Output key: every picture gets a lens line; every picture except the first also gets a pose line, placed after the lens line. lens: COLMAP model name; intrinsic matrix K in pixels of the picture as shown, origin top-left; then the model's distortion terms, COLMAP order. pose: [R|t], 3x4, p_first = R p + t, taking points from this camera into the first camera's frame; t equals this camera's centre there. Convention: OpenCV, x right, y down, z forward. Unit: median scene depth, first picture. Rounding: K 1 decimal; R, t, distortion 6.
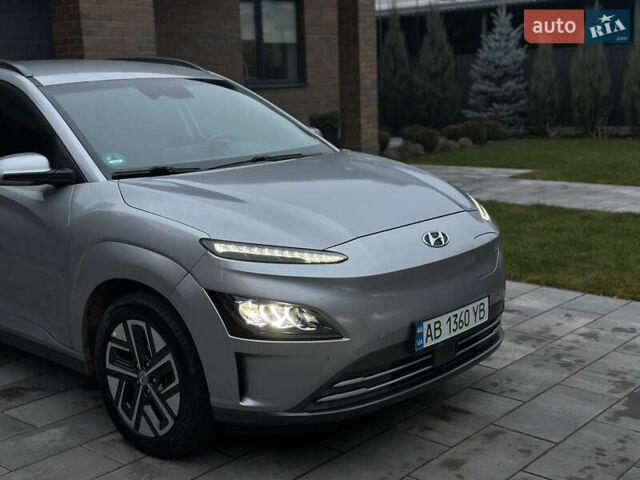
lens RADIAL K [[886.3, 0, 317.1], [0, 886.3, 235.0], [0, 0, 1]] dist [0.140723, 0.000000]
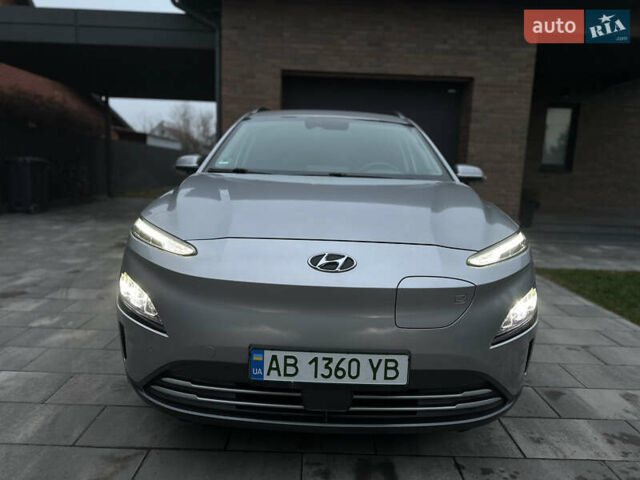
lens RADIAL K [[448.9, 0, 318.4], [0, 448.9, 237.0], [0, 0, 1]] dist [0.051564, -0.055701]
pose [[0.663693, 0.171713, -0.728029, 0.416556], [-0.193927, 0.979515, 0.054238, -0.038001], [0.722429, 0.105187, 0.683398, 0.680896]]
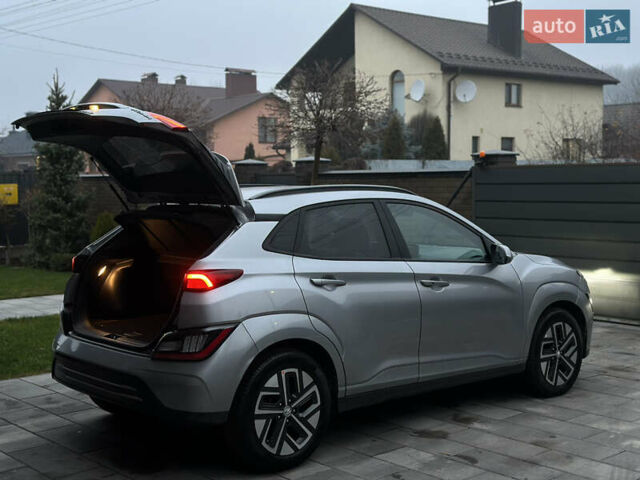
lens RADIAL K [[886.3, 0, 325.1], [0, 886.3, 241.6], [0, 0, 1]] dist [0.140723, 0.000000]
pose [[0.103756, -0.040606, 0.993774, -2.040029], [0.185369, 0.982449, 0.020789, -0.195204], [-0.977176, 0.182057, 0.109462, 1.189387]]
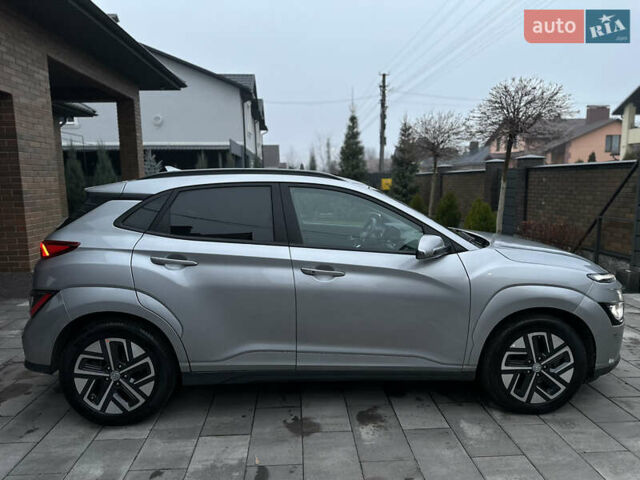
lens RADIAL K [[448.9, 0, 323.2], [0, 448.9, 241.0], [0, 0, 1]] dist [0.051564, -0.055701]
pose [[0.703486, -0.071151, 0.707139, -0.991300], [0.116082, 0.993118, -0.015557, -0.094787], [-0.701165, 0.093031, 0.706904, 0.650472]]
